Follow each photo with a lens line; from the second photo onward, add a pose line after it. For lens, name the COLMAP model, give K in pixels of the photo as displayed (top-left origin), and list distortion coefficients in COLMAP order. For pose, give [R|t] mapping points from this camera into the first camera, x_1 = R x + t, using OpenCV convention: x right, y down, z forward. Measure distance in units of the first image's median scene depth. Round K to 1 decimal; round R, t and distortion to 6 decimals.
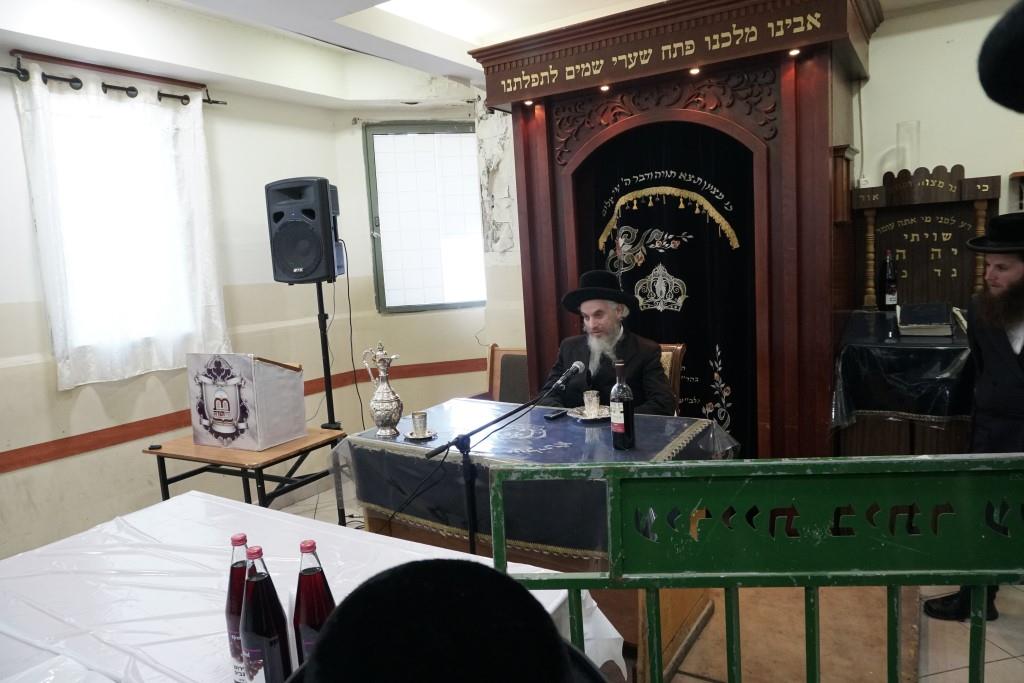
lens RADIAL K [[683.3, 0, 507.6], [0, 683.3, 337.4], [0, 0, 1]] dist [-0.050585, 0.036146]
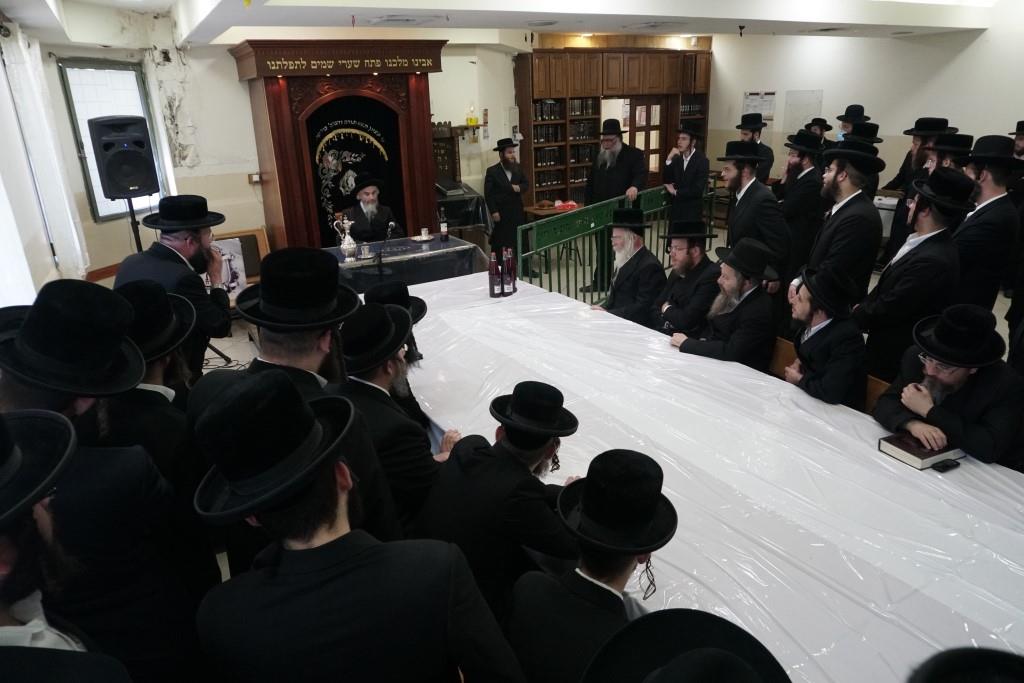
lens RADIAL K [[683.3, 0, 507.6], [0, 683.3, 337.4], [0, 0, 1]] dist [-0.050585, 0.036146]
pose [[0.477573, -0.252697, 0.841468, -1.286692], [0.113878, 0.967470, 0.225905, -0.034176], [-0.871181, -0.012061, 0.490814, -0.322390]]
